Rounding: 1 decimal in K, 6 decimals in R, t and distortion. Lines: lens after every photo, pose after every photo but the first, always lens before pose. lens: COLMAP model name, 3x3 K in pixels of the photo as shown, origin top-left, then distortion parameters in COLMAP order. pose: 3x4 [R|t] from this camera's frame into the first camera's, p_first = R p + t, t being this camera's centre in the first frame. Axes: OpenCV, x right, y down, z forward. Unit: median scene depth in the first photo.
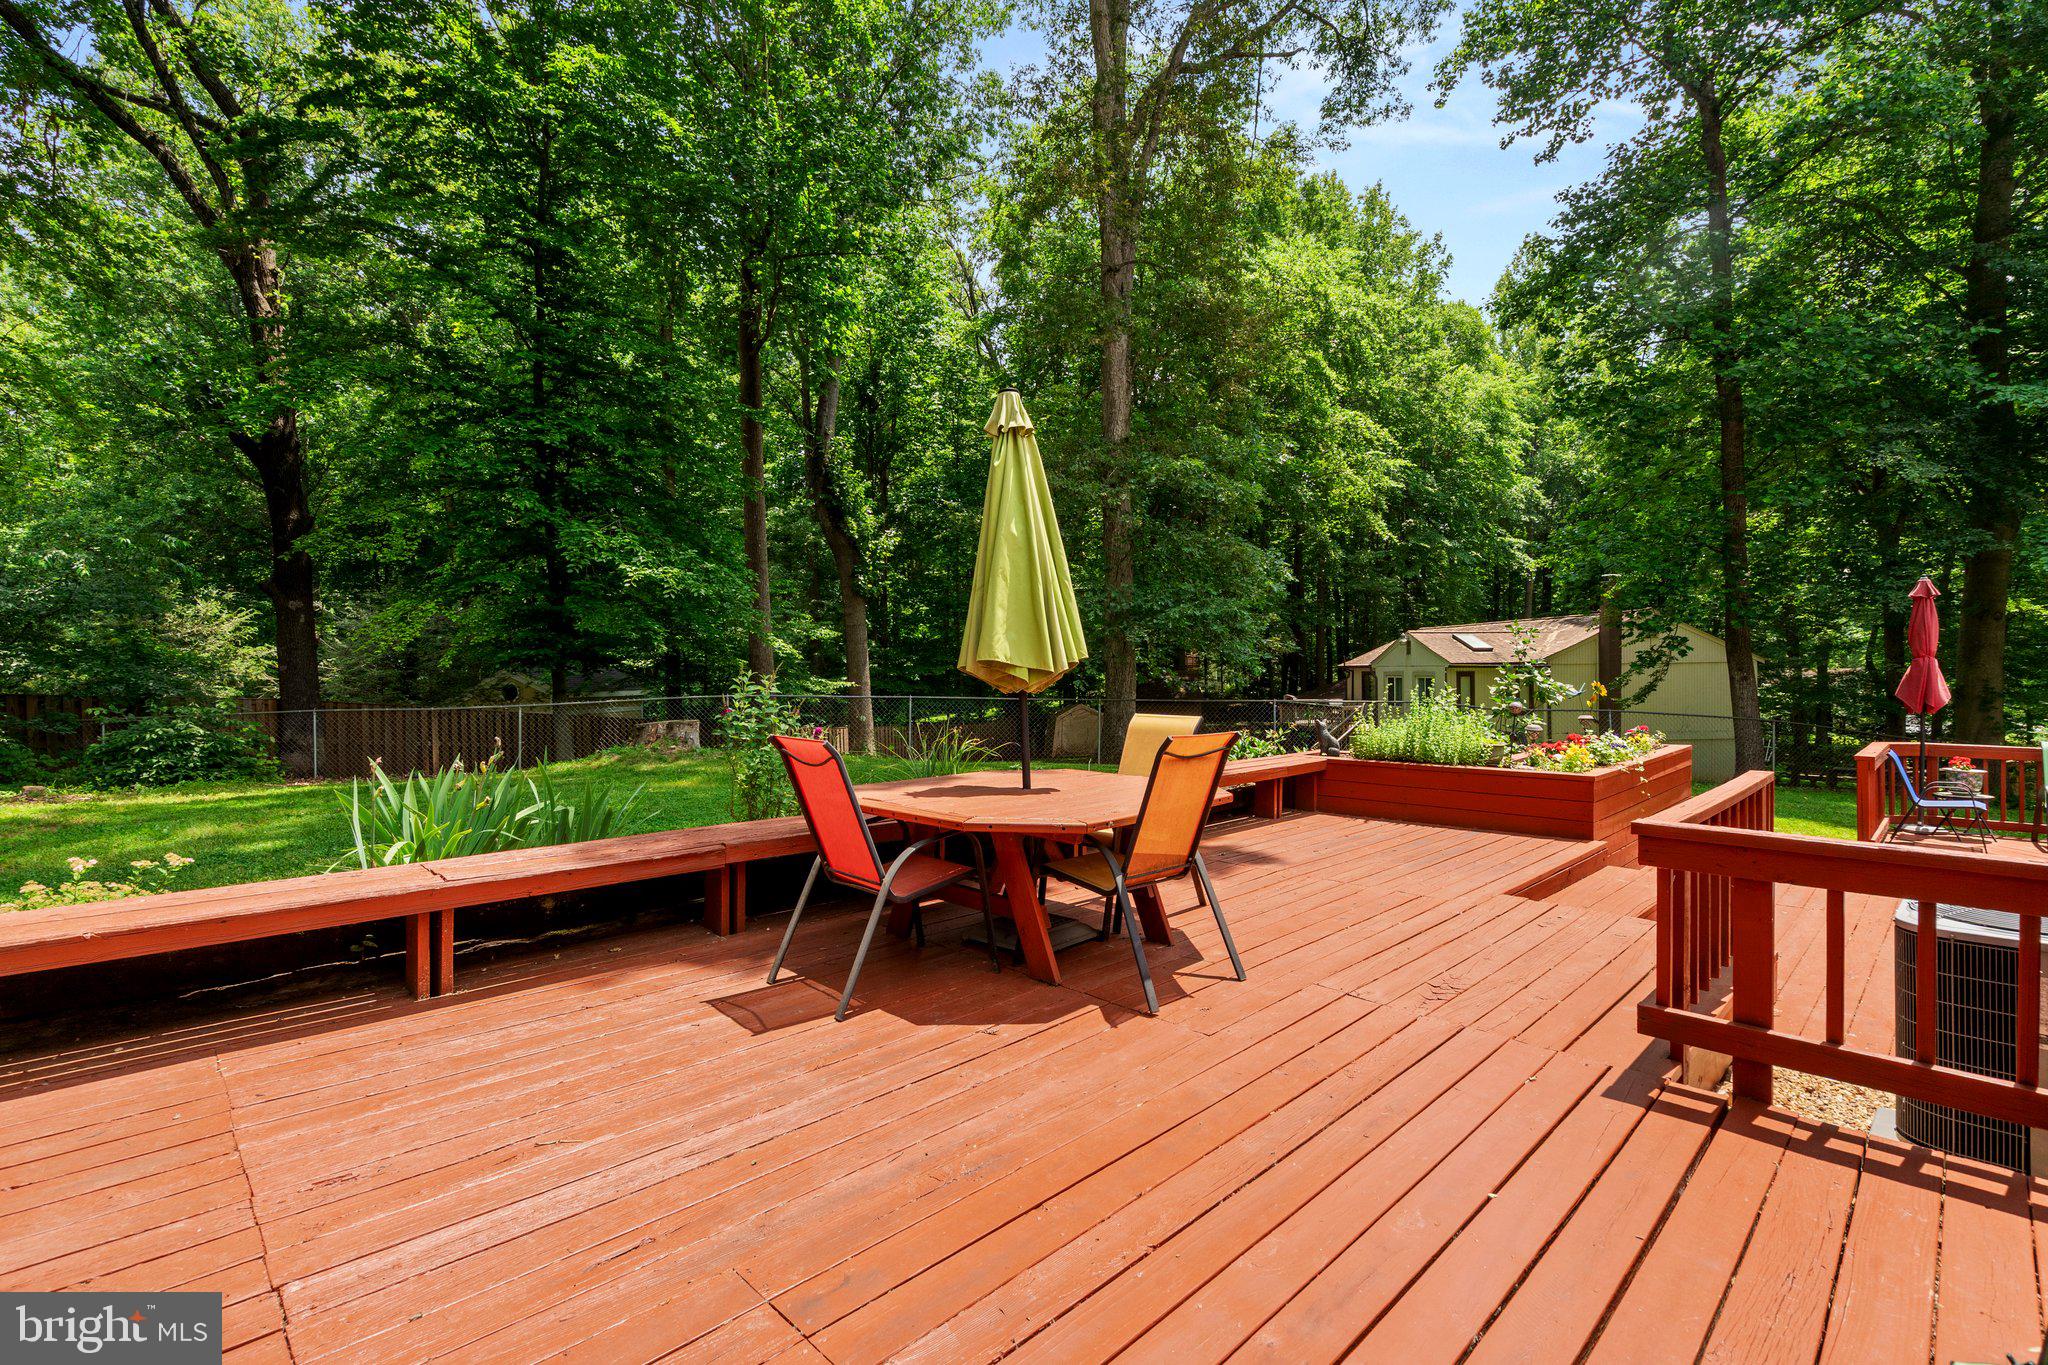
lens RADIAL K [[938.5, 0, 1024.0], [0, 938.5, 682.5], [0, 0, 1]] dist [-0.000280, -0.000164]
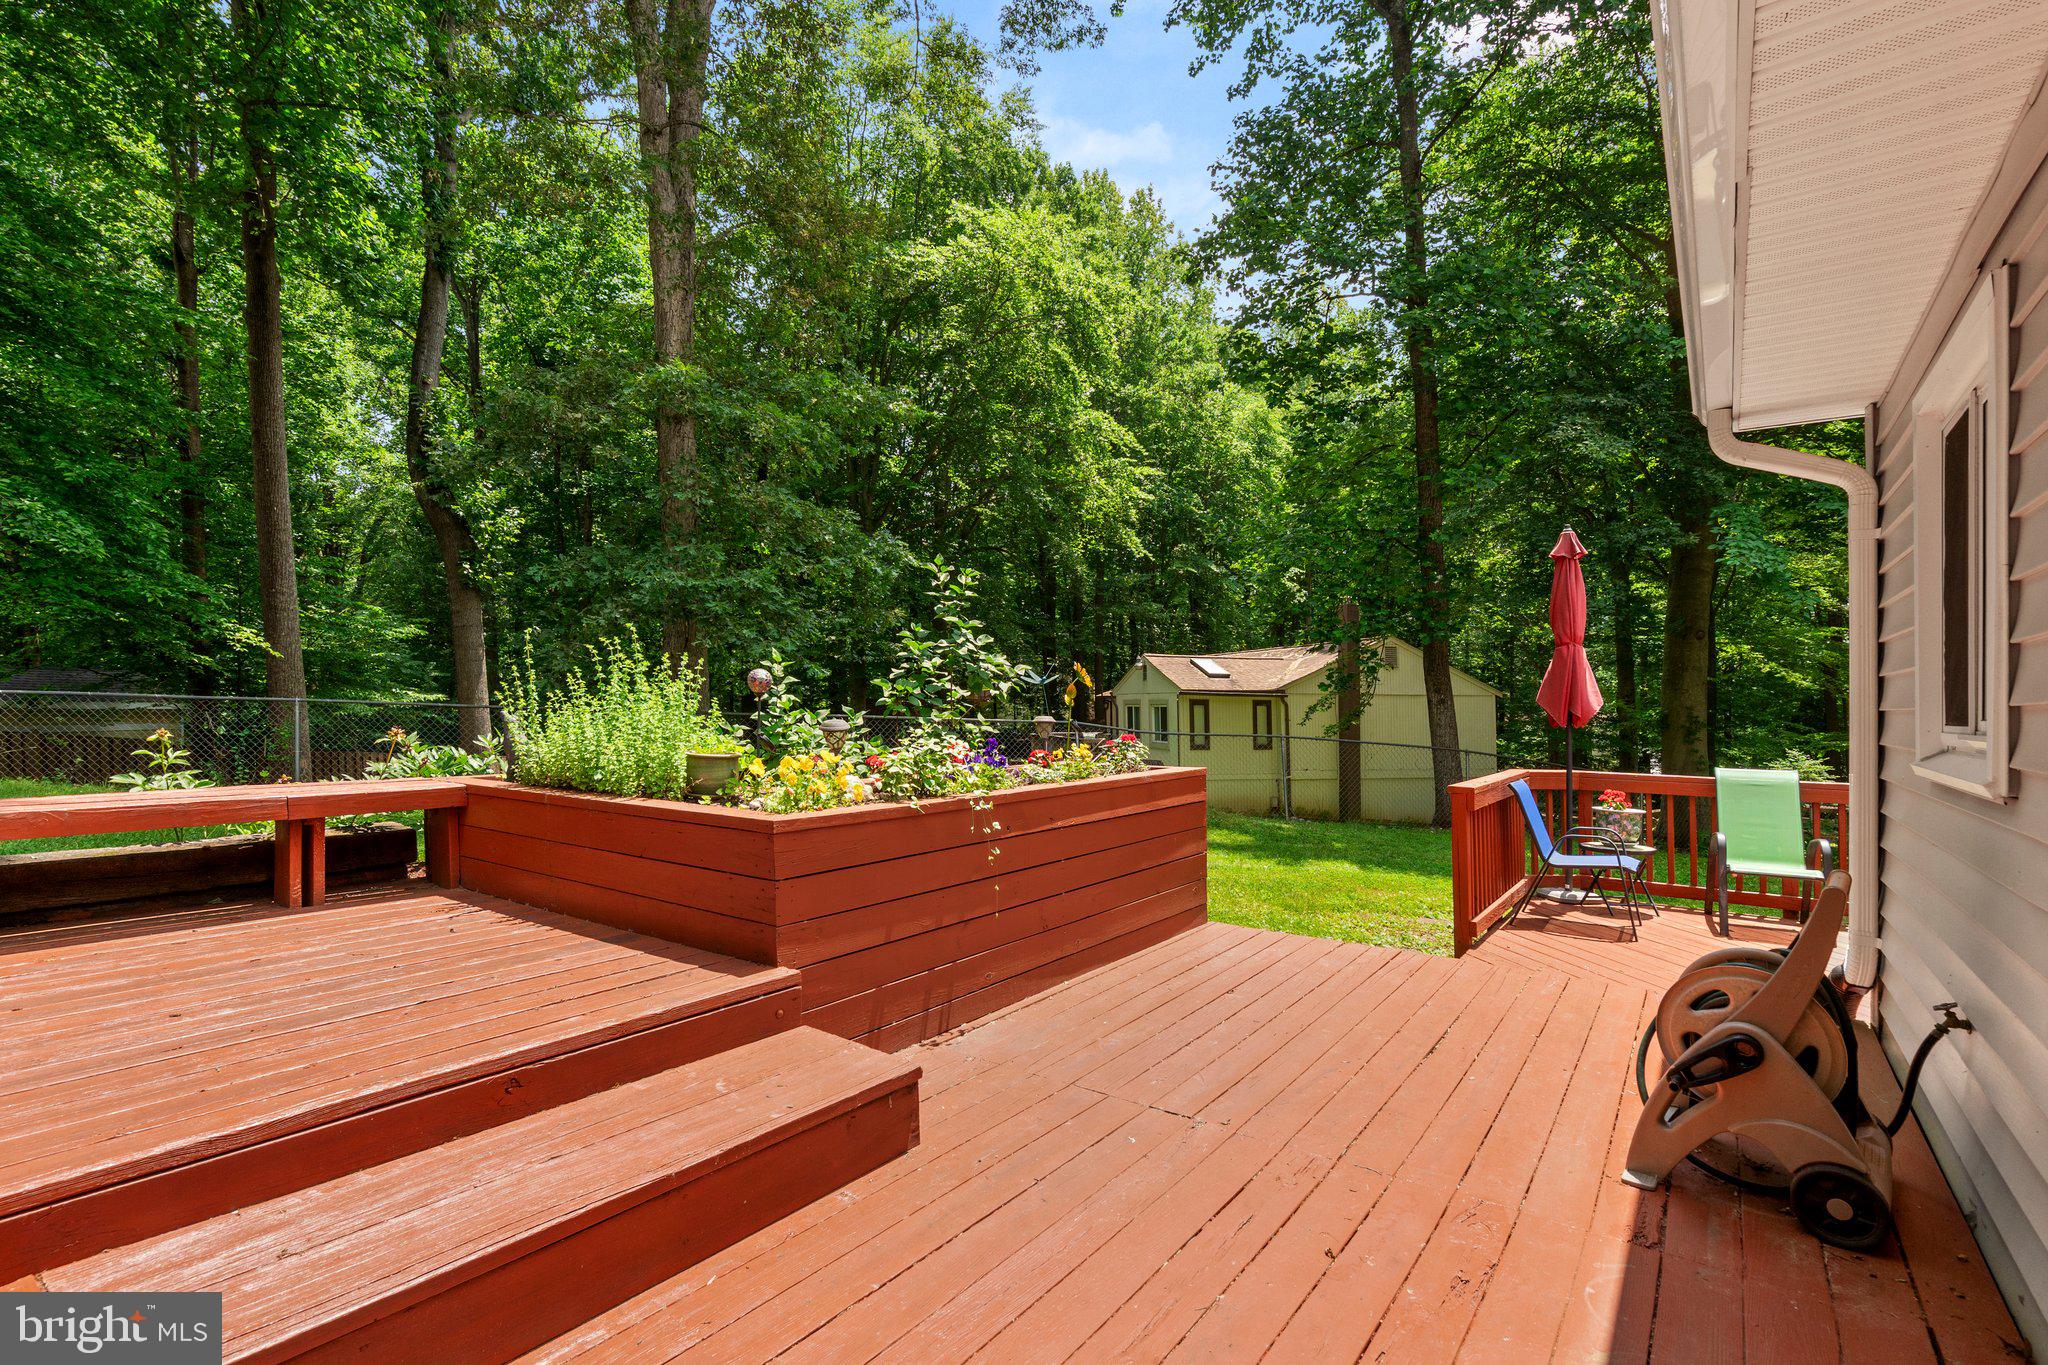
lens RADIAL K [[958.1, 0, 1024.0], [0, 958.1, 682.5], [0, 0, 1]] dist [0.001807, 0.000362]
pose [[0.985963, 0.023902, 0.165242, 0.156028], [-0.017261, 0.998989, -0.041509, 0.012848], [-0.166067, 0.038075, 0.985379, 0.129784]]
